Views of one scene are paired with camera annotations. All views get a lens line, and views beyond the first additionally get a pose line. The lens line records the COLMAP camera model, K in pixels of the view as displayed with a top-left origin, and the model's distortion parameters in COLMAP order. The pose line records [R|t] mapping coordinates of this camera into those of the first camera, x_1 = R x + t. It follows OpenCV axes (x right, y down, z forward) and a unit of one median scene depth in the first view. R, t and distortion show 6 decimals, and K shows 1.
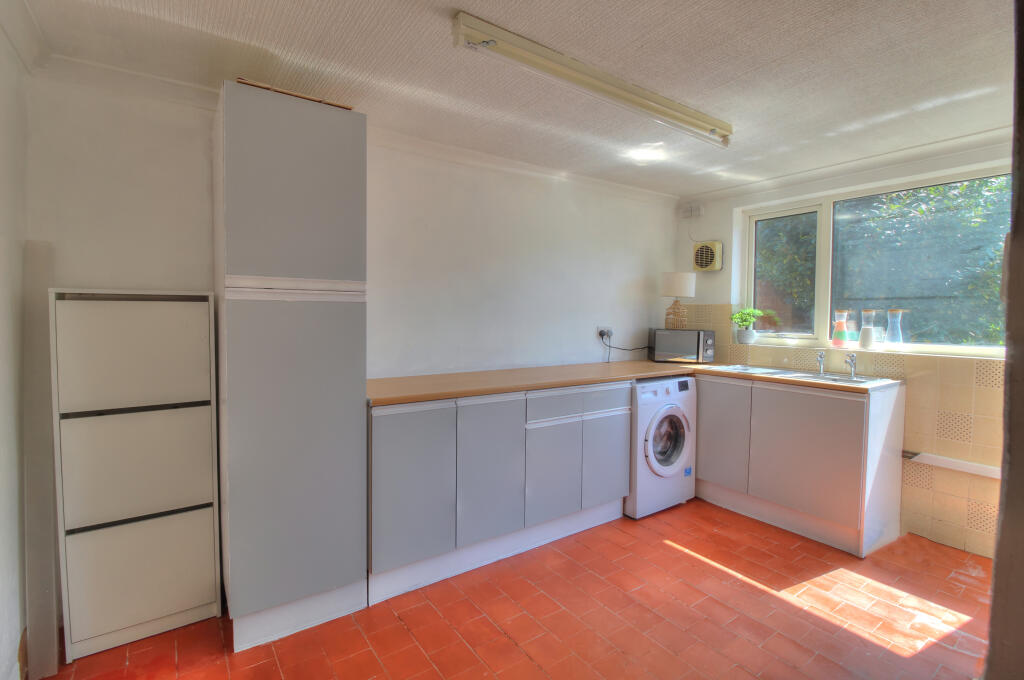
lens RADIAL K [[480.5, 0, 512.0], [0, 480.5, 340.0], [0, 0, 1]] dist [-0.002689, -0.000450]
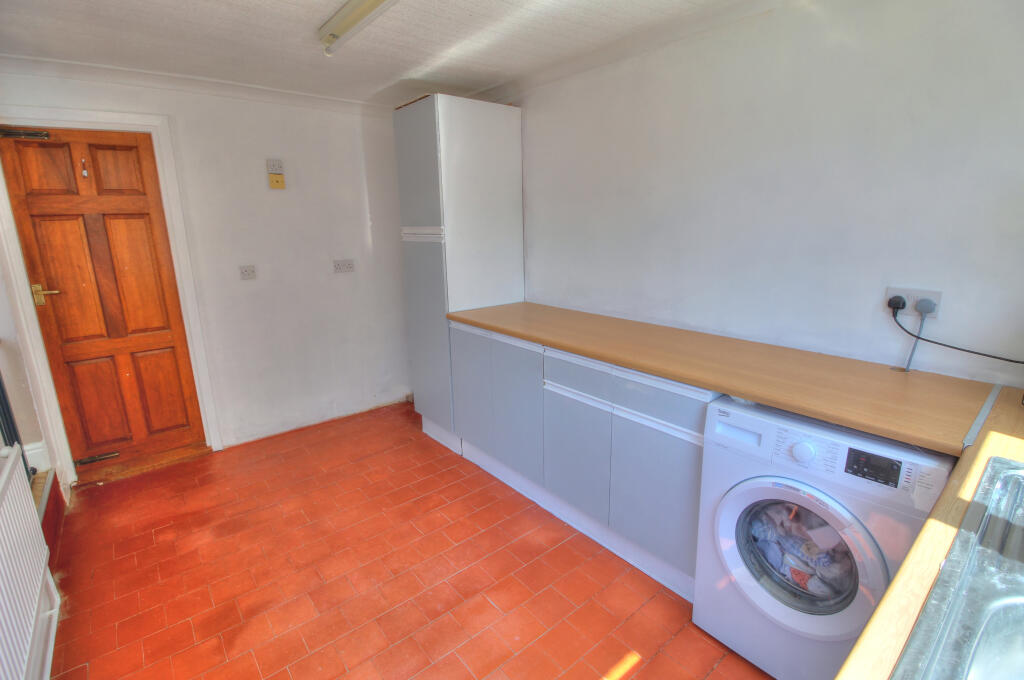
lens RADIAL K [[480.5, 0, 512.0], [0, 480.5, 340.0], [0, 0, 1]] dist [-0.002689, -0.000450]
pose [[0.068514, 0.231773, -0.970354, 0.815281], [-0.032421, 0.972643, 0.230031, -0.096402], [0.997123, 0.015700, 0.074154, 0.820943]]
